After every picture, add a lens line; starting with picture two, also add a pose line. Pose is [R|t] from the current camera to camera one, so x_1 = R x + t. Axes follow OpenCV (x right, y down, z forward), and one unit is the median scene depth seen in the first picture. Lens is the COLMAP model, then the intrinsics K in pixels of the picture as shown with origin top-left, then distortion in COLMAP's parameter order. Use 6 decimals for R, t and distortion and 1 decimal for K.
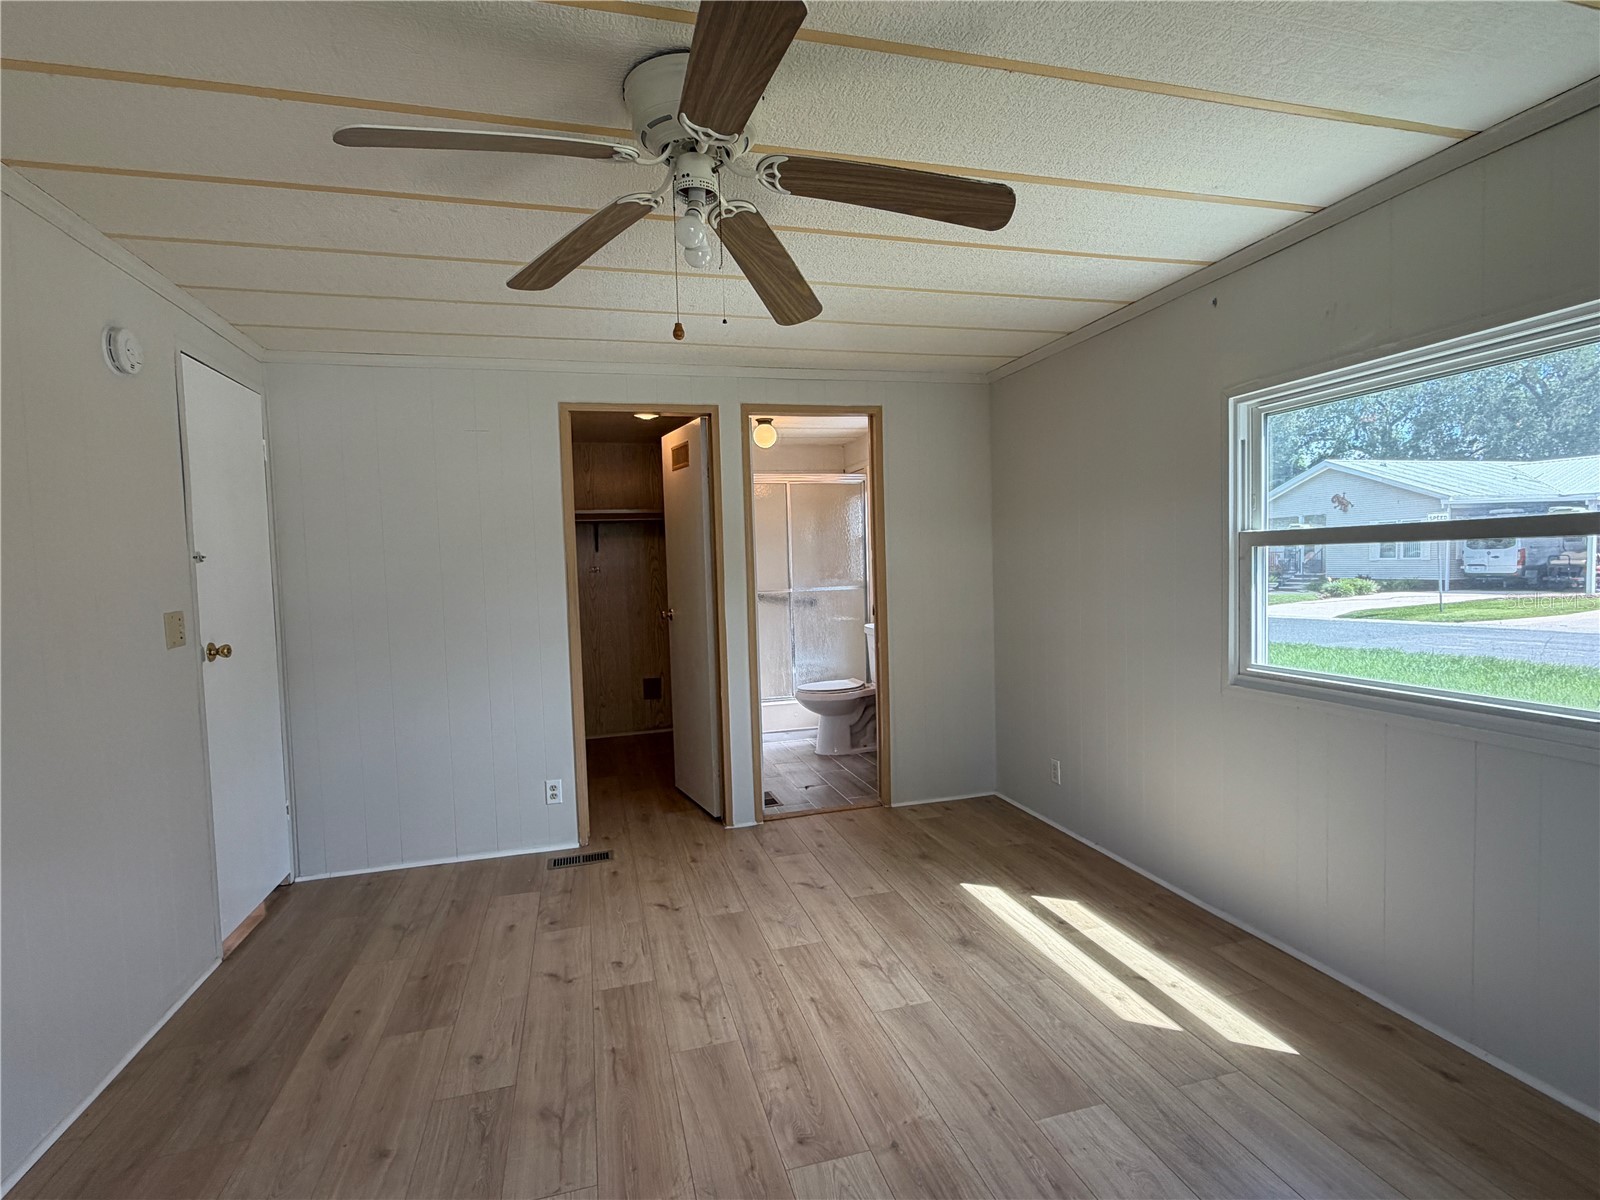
lens RADIAL K [[786.0, 0, 802.2], [0, 786.0, 601.7], [0, 0, 1]] dist [0.000328, 0.000952]
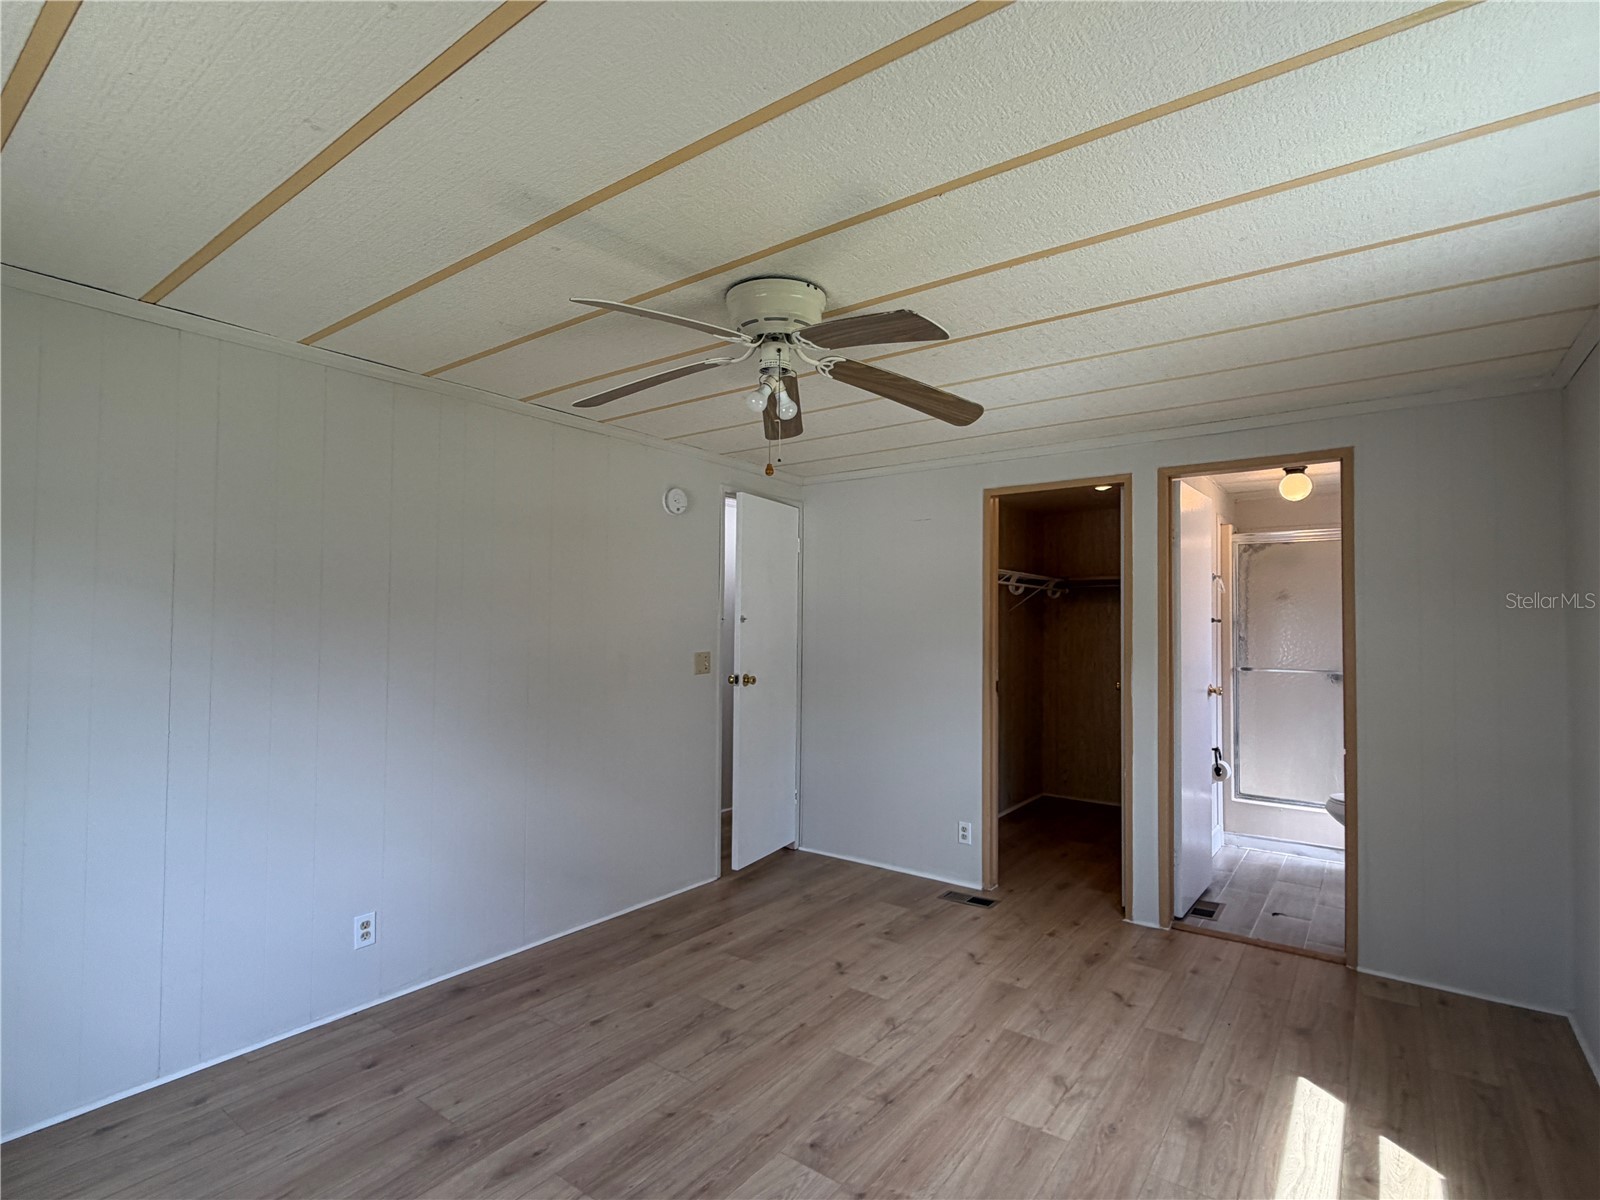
lens RADIAL K [[786.0, 0, 802.2], [0, 786.0, 601.7], [0, 0, 1]] dist [0.000328, 0.000952]
pose [[0.611844, 0.013543, -0.790863, 0.592520], [-0.066362, 0.997207, -0.034263, -0.047272], [0.788190, 0.073447, 0.611034, 0.146690]]
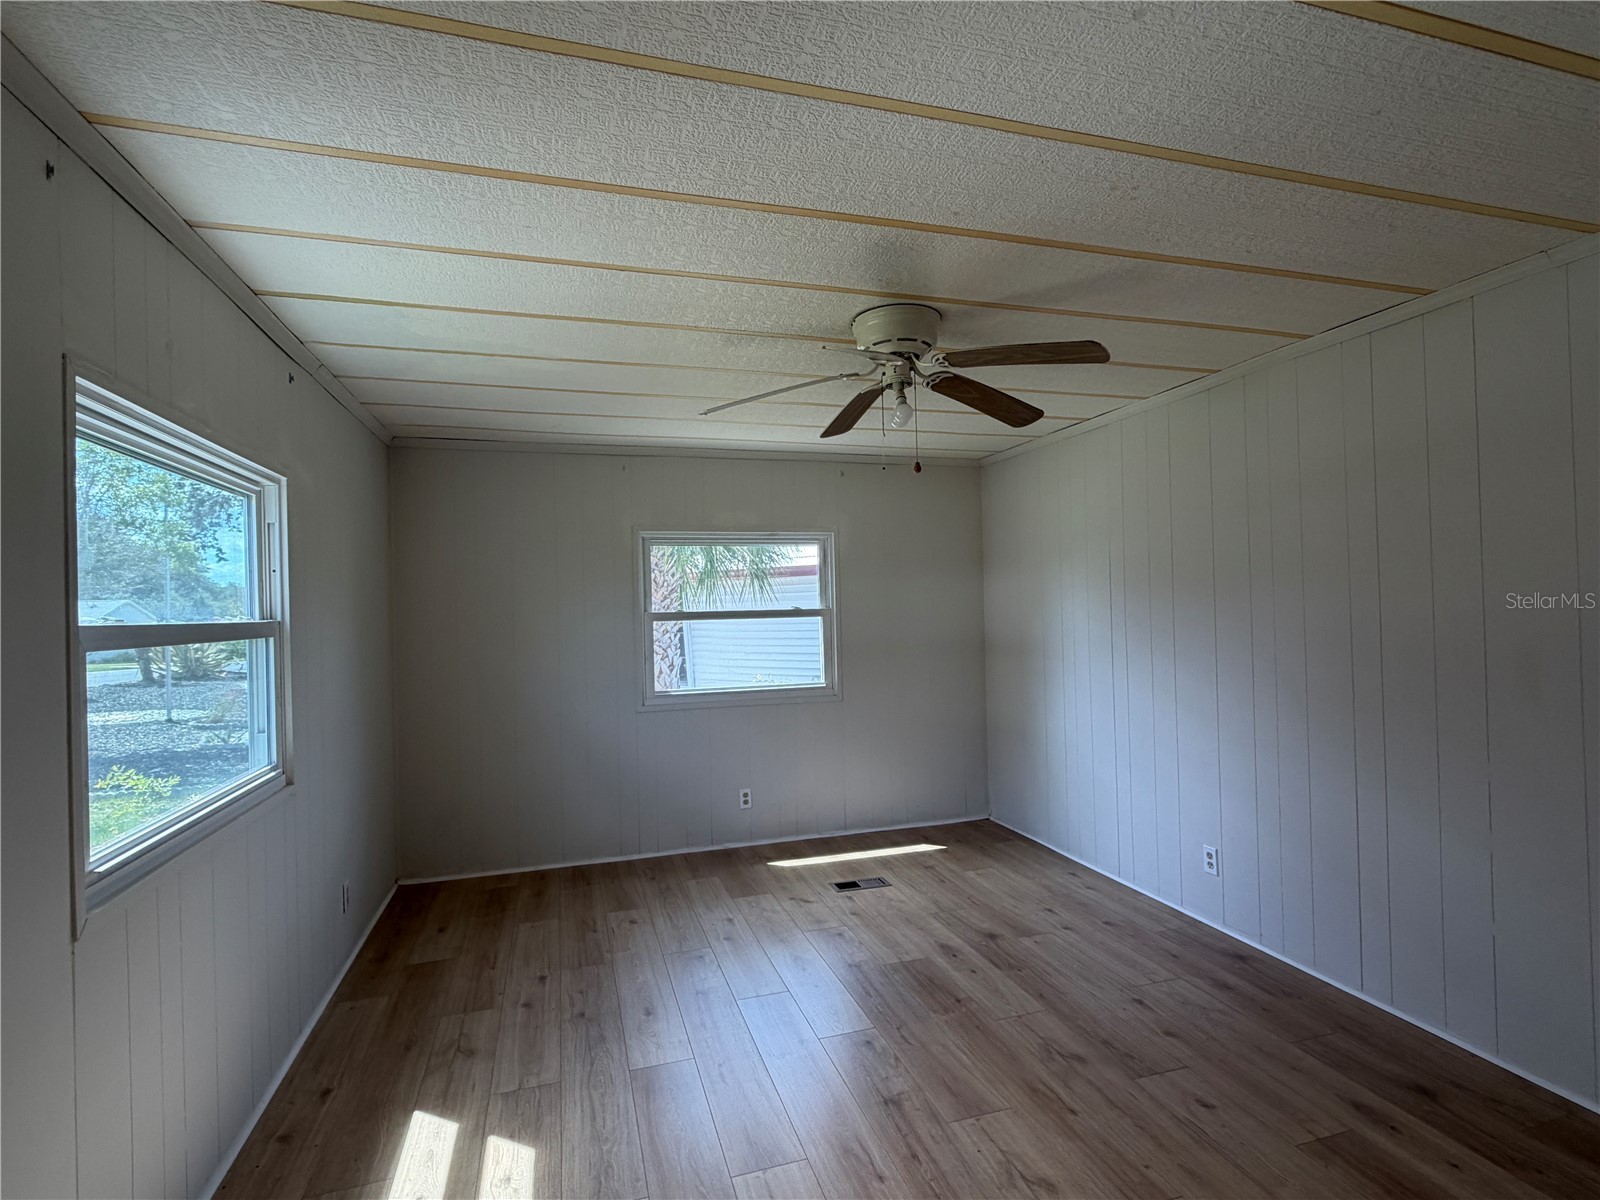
lens RADIAL K [[786.0, 0, 802.2], [0, 786.0, 601.7], [0, 0, 1]] dist [0.000328, 0.000952]
pose [[-0.998208, 0.054139, -0.025500, 0.071595], [0.053070, 0.997753, 0.040885, -0.100823], [0.027656, 0.039459, -0.998838, 1.558524]]
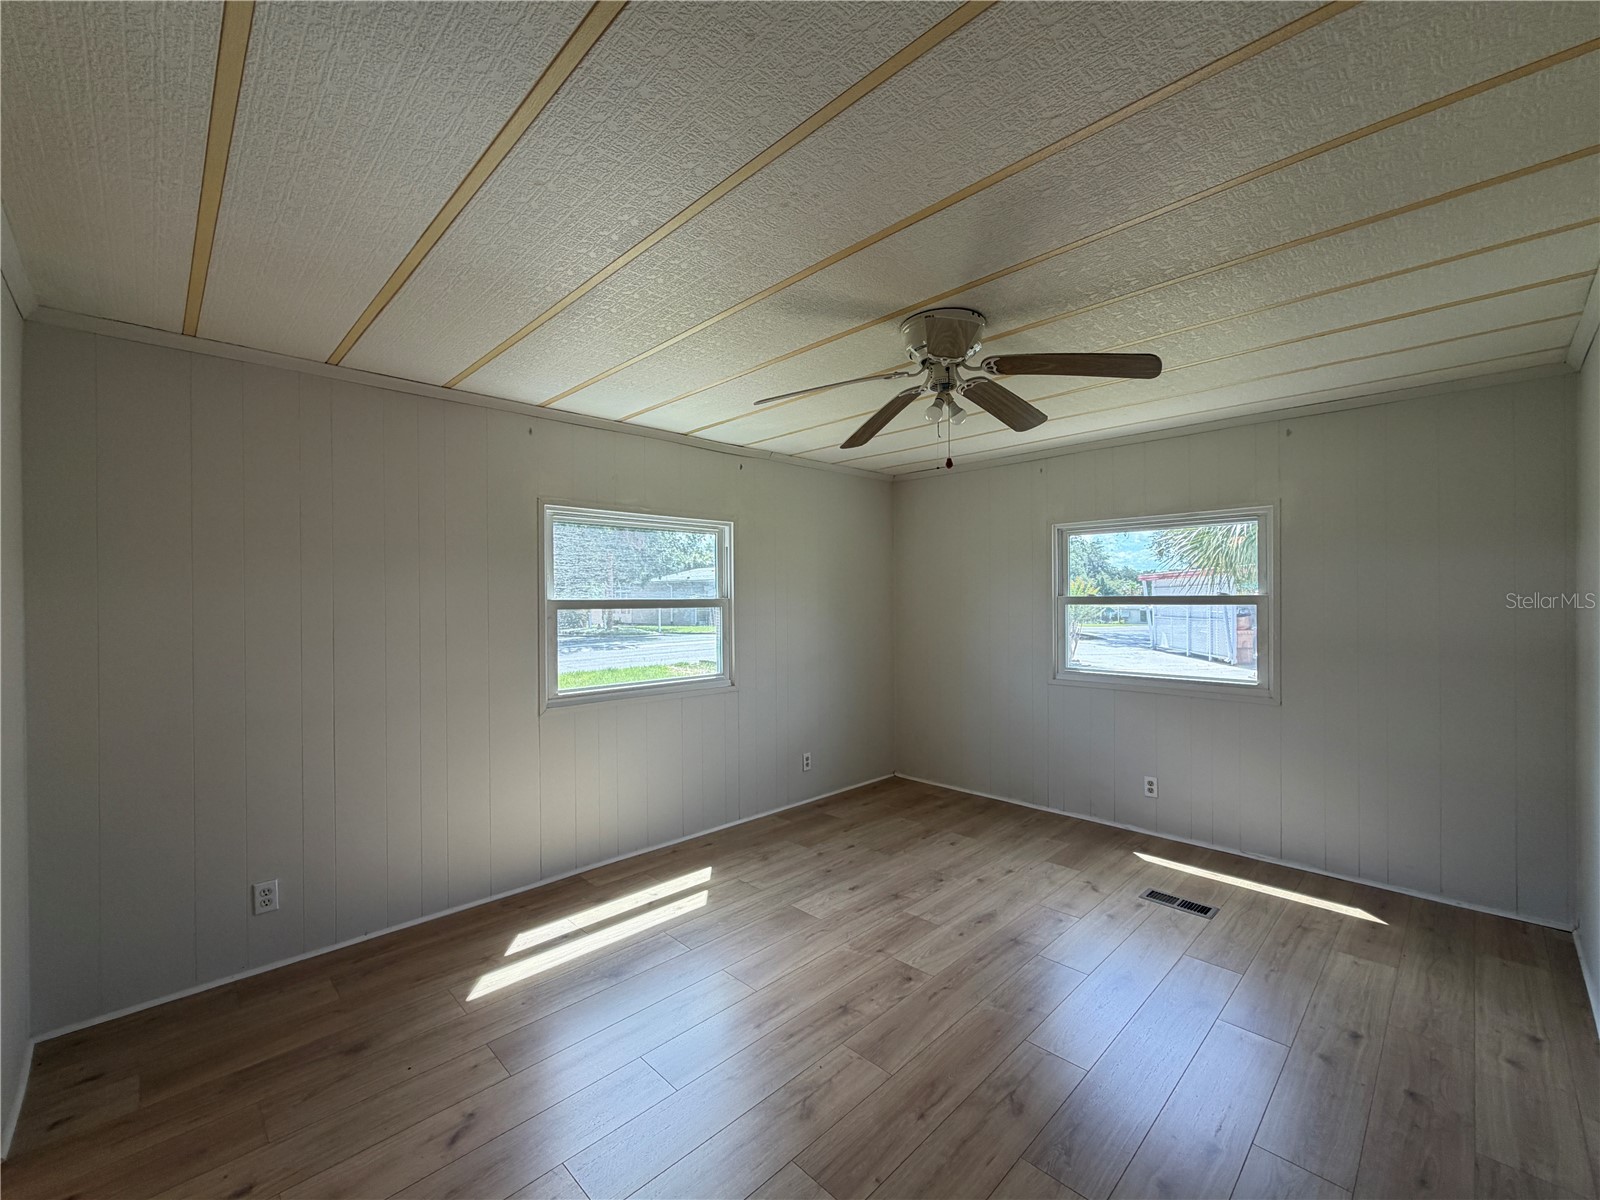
lens RADIAL K [[666.3, 0, 800.0], [0, 666.3, 600.0], [0, 0, 1]] dist [-0.001633, 0.000398]
pose [[-0.481553, 0.032233, 0.875824, -0.723686], [0.064710, 0.997903, -0.001146, -0.057042], [-0.874025, 0.056123, -0.482630, 1.190034]]
